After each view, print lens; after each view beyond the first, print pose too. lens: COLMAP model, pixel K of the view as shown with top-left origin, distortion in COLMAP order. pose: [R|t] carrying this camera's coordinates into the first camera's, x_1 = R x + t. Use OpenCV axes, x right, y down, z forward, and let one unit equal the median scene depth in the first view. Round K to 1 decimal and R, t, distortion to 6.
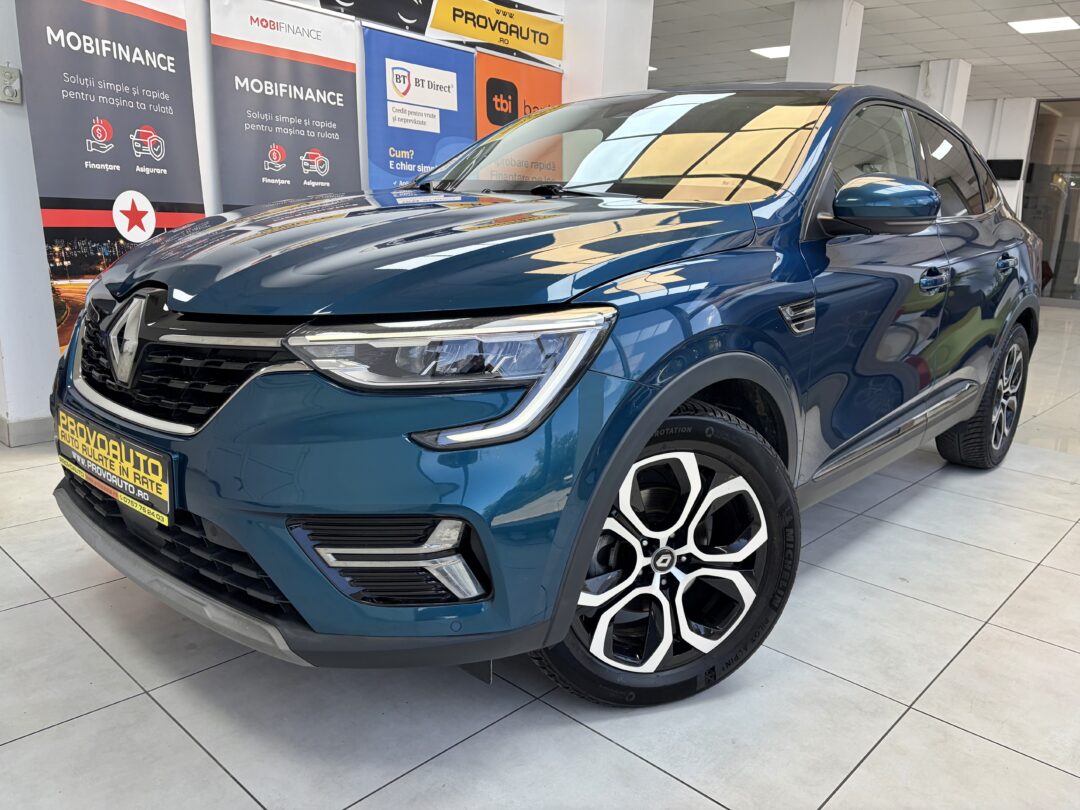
lens RADIAL K [[812.7, 0, 538.6], [0, 812.7, 403.3], [0, 0, 1]] dist [0.063429, -0.066501]
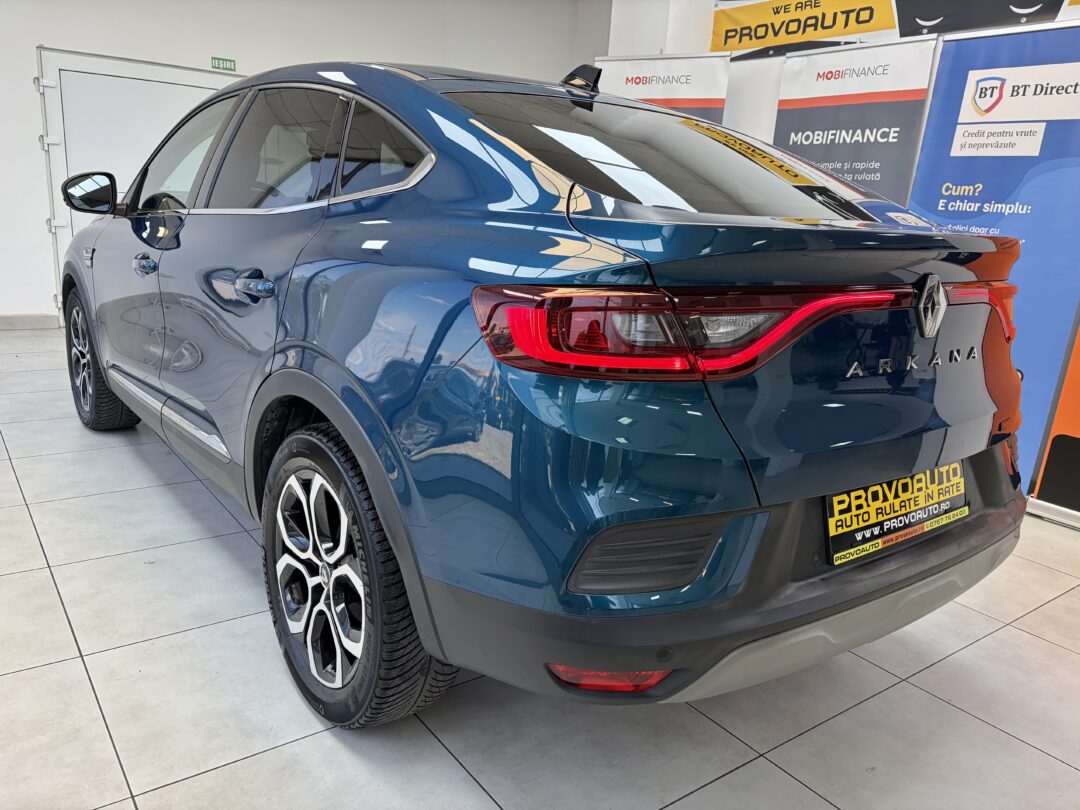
lens RADIAL K [[812.2, 0, 538.6], [0, 812.2, 401.8], [0, 0, 1]] dist [0.087998, -0.097312]
pose [[-0.174618, 0.175258, -0.968913, 0.728670], [-0.290424, 0.931085, 0.220757, -0.189653], [0.940831, 0.319944, -0.111685, 0.833656]]
